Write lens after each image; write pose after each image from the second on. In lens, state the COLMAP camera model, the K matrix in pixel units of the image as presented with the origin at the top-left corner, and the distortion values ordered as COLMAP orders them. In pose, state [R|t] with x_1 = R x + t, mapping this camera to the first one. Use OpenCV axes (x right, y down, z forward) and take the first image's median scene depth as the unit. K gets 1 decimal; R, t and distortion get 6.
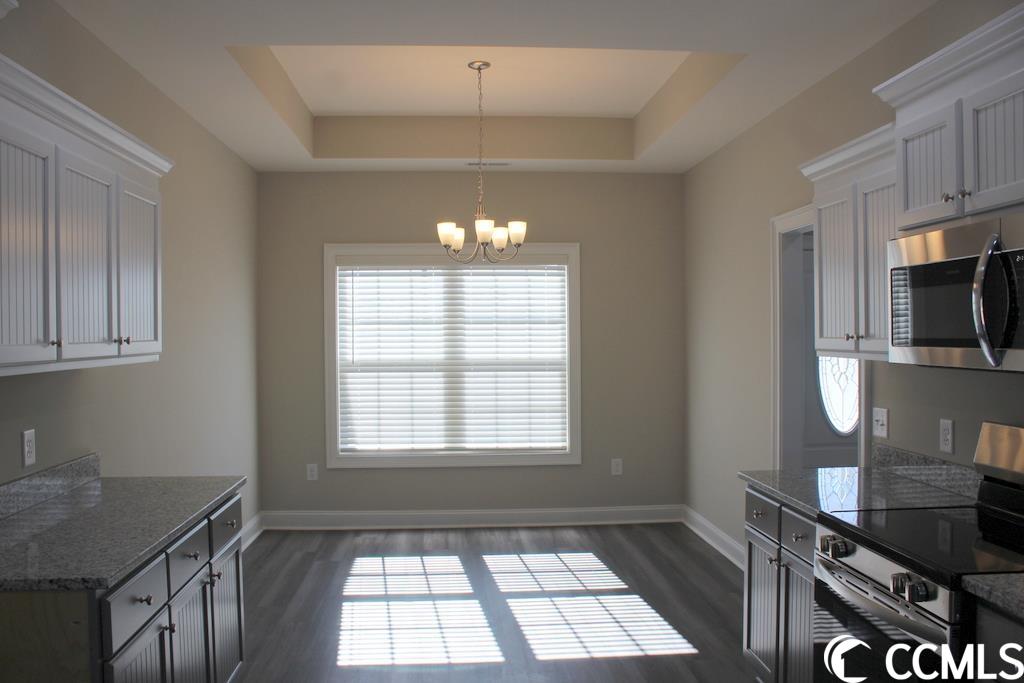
lens RADIAL K [[854.5, 0, 505.2], [0, 854.5, 339.3], [0, 0, 1]] dist [-0.118740, 0.082070]
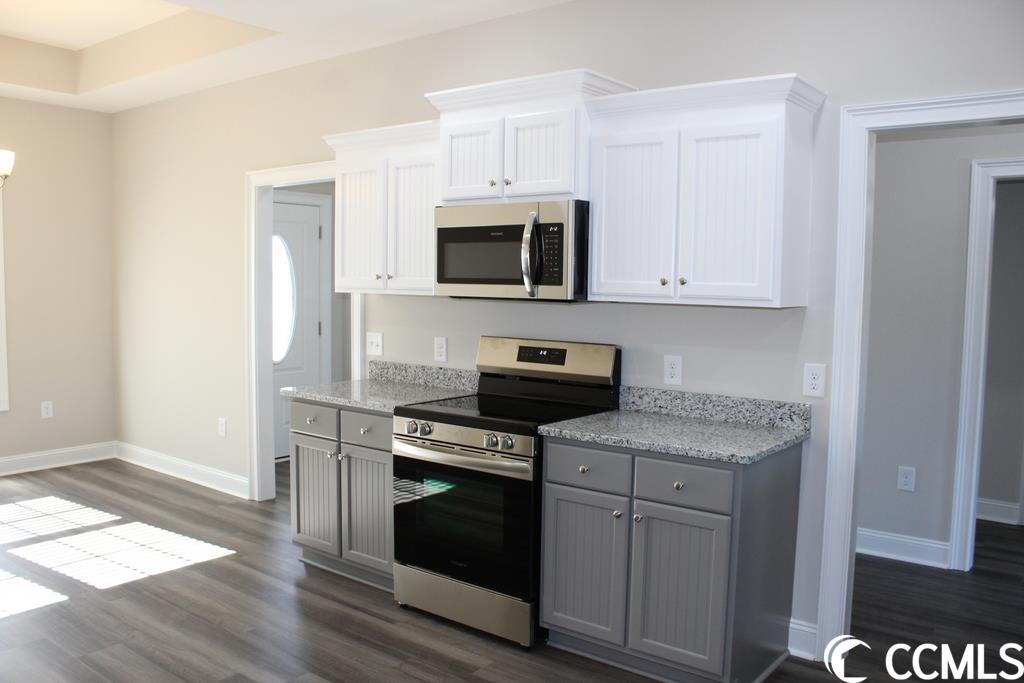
lens RADIAL K [[854.5, 0, 492.8], [0, 854.5, 344.4], [0, 0, 1]] dist [-0.118740, 0.082070]
pose [[0.672952, -0.045523, 0.738284, -0.408515], [-0.010327, 0.997429, 0.070916, 0.005075], [-0.739614, -0.055347, 0.670752, -0.020357]]
